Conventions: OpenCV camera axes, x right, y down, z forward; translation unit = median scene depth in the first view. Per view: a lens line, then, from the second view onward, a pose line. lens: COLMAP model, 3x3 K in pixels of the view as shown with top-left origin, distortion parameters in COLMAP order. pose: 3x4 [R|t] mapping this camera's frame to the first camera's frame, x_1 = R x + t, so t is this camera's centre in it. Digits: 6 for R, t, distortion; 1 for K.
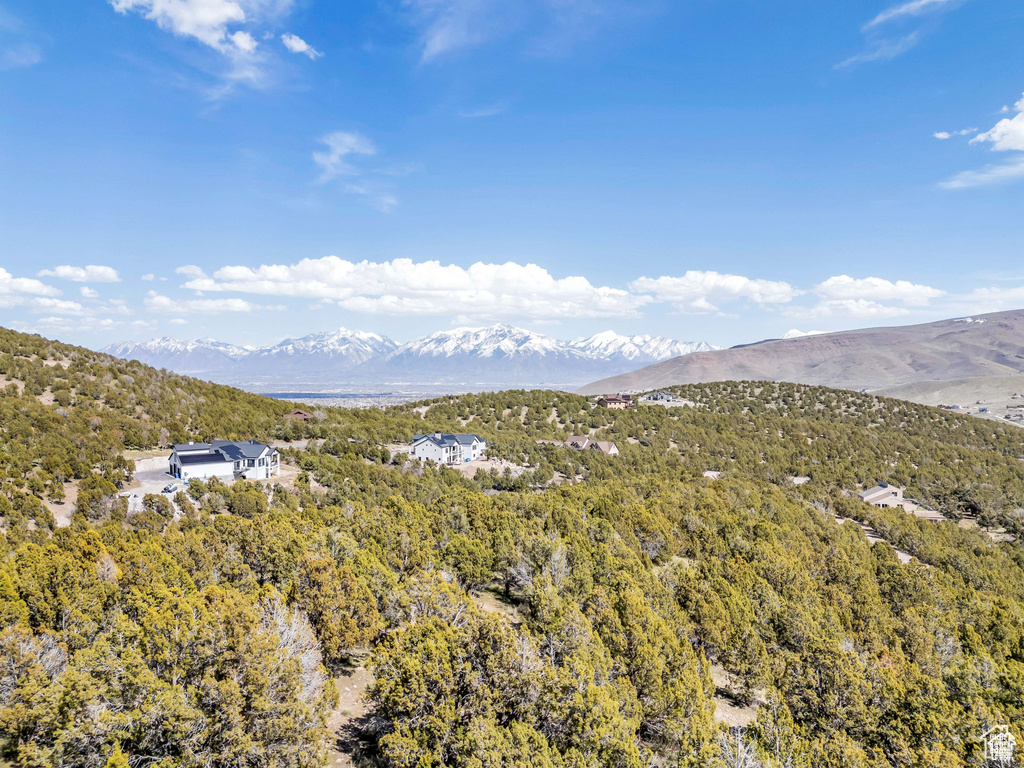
lens RADIAL K [[747.4, 0, 508.3], [0, 747.4, 380.7], [0, 0, 1]] dist [0.089675, -0.086603]
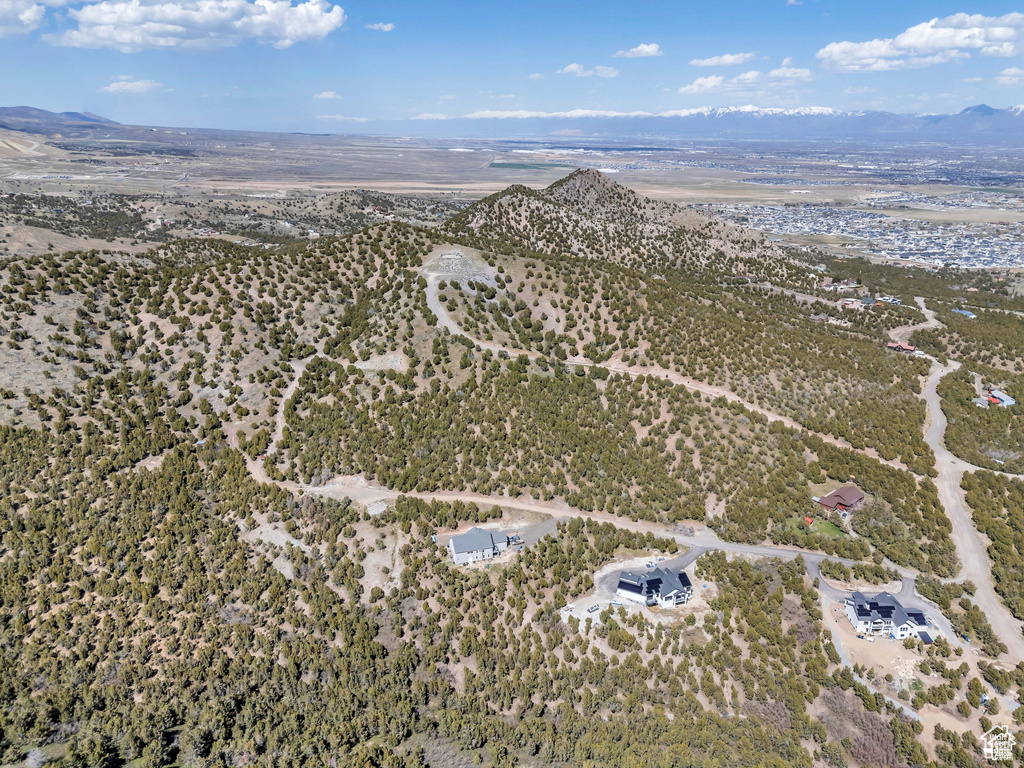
lens RADIAL K [[747.4, 0, 507.3], [0, 747.4, 382.4], [0, 0, 1]] dist [0.089675, -0.086603]
pose [[0.453594, 0.291913, -0.842045, 0.192200], [-0.022605, 0.948299, 0.316571, -0.217090], [0.890922, -0.124560, 0.436741, 0.015967]]
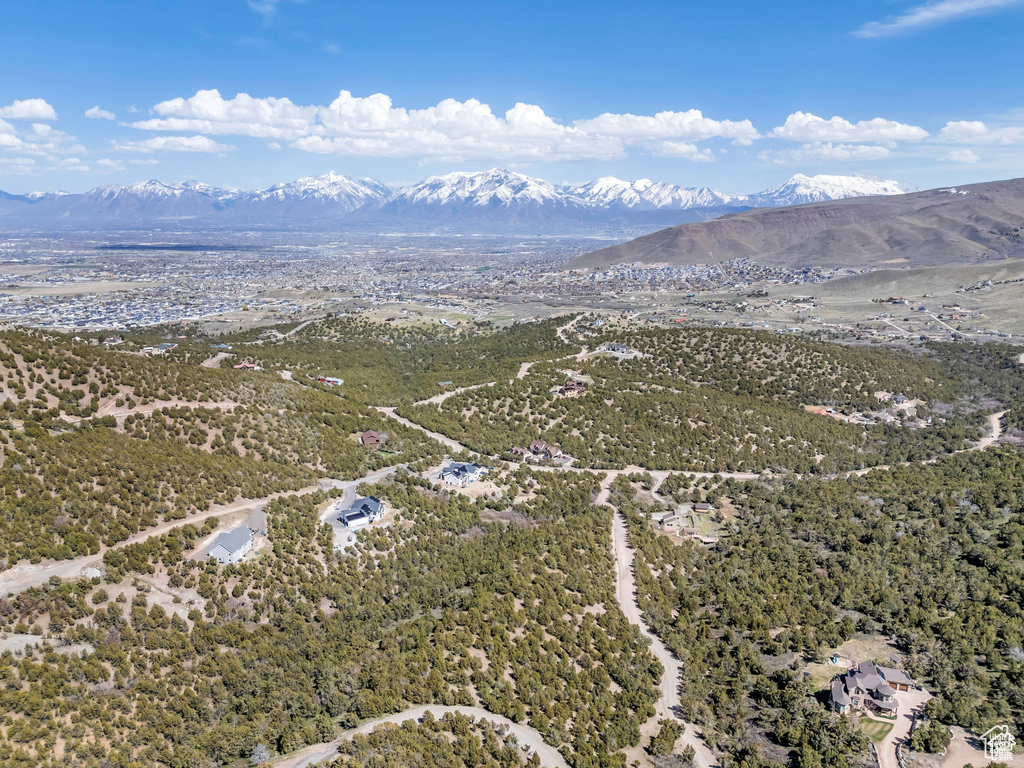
lens RADIAL K [[747.4, 0, 507.6], [0, 747.4, 378.4], [0, 0, 1]] dist [0.089675, -0.086603]
pose [[0.999994, 0.000500, 0.003545, 0.009540], [-0.001193, 0.980110, 0.198452, -0.184733], [-0.003376, -0.198455, 0.980104, -0.275677]]
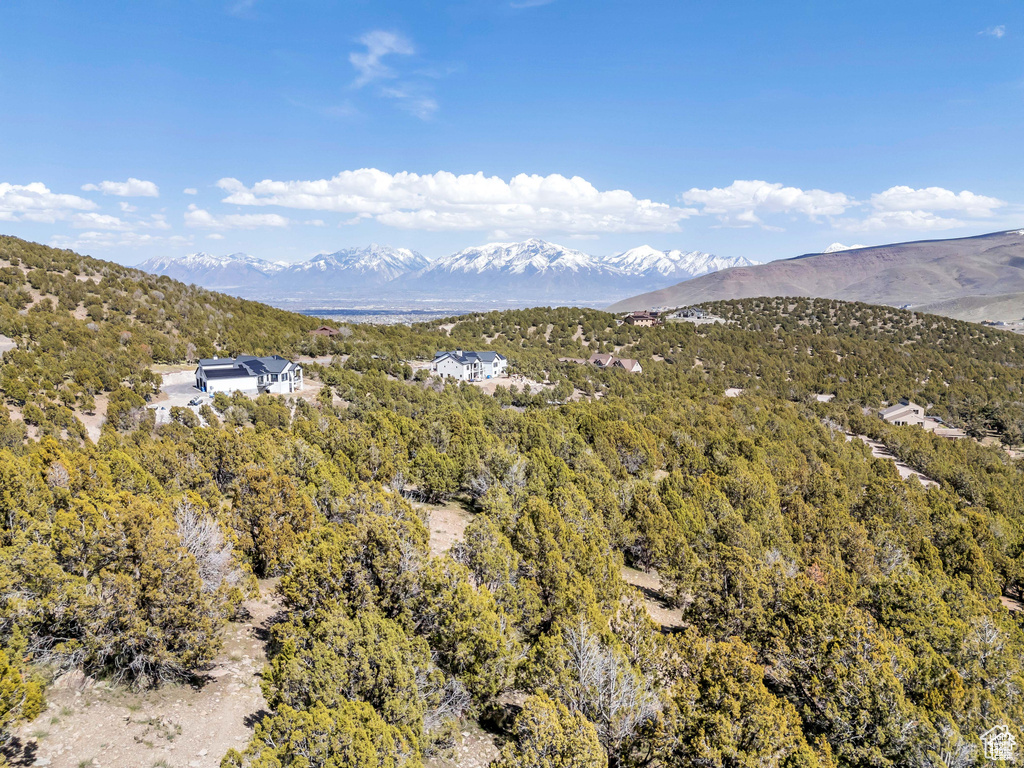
lens RADIAL K [[747.4, 0, 508.6], [0, 747.4, 380.6], [0, 0, 1]] dist [0.089675, -0.086603]
pose [[0.999113, 0.005598, -0.041733, 0.005335], [-0.000951, 0.993869, 0.110556, -0.000226], [0.042096, -0.110418, 0.992993, -0.001157]]
